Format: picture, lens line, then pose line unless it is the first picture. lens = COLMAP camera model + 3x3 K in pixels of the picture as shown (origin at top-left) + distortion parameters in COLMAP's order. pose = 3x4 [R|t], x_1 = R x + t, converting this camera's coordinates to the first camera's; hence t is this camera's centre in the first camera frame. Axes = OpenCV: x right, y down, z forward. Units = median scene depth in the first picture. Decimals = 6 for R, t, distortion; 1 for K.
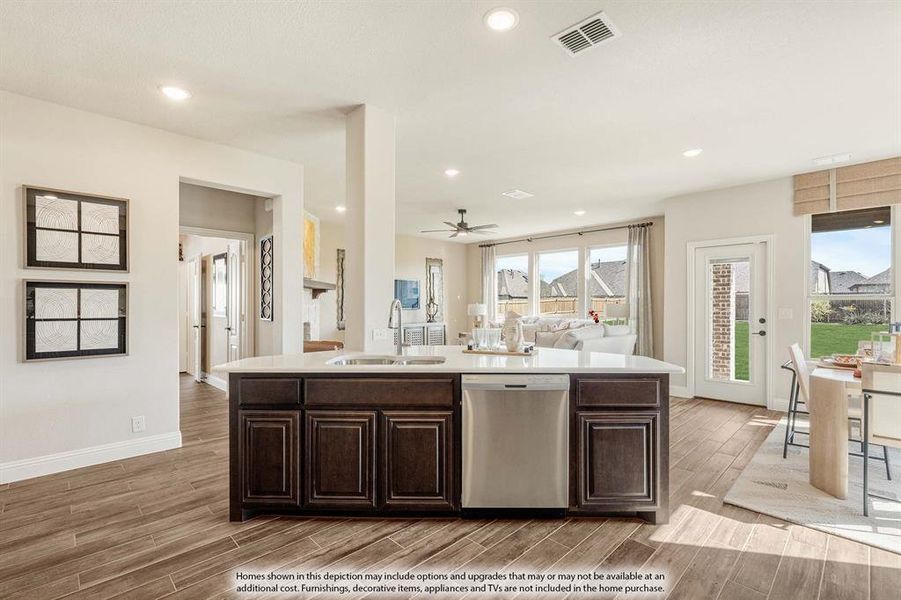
lens RADIAL K [[415.3, 0, 451.5], [0, 415.3, 307.6], [0, 0, 1]] dist [-0.005792, 0.000563]
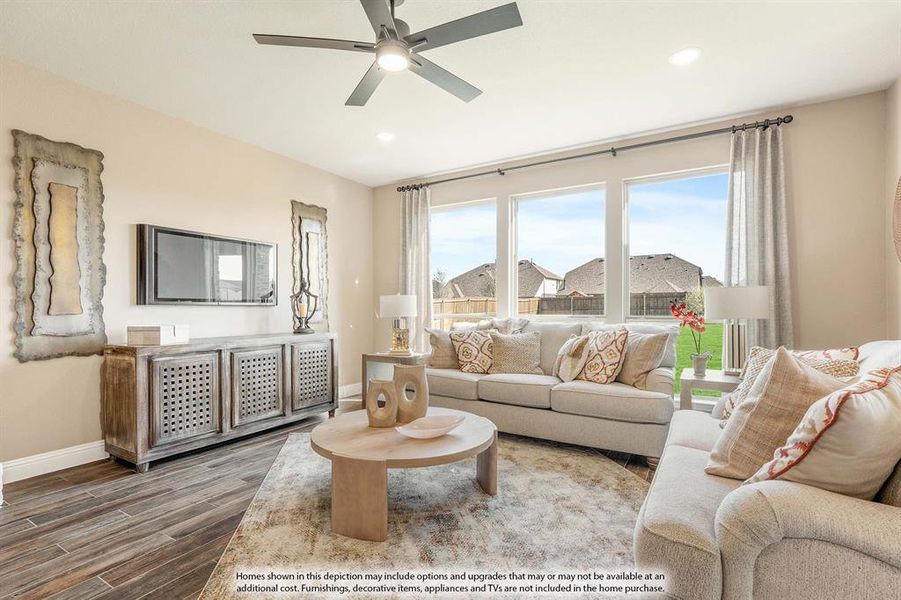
lens RADIAL K [[415.3, 0, 449.0], [0, 415.3, 308.9], [0, 0, 1]] dist [-0.005792, 0.000563]
pose [[0.964817, -0.002951, 0.262905, -0.011867], [0.004497, 0.999976, -0.005280, 0.010849], [-0.262883, 0.006277, 0.964807, 0.491207]]
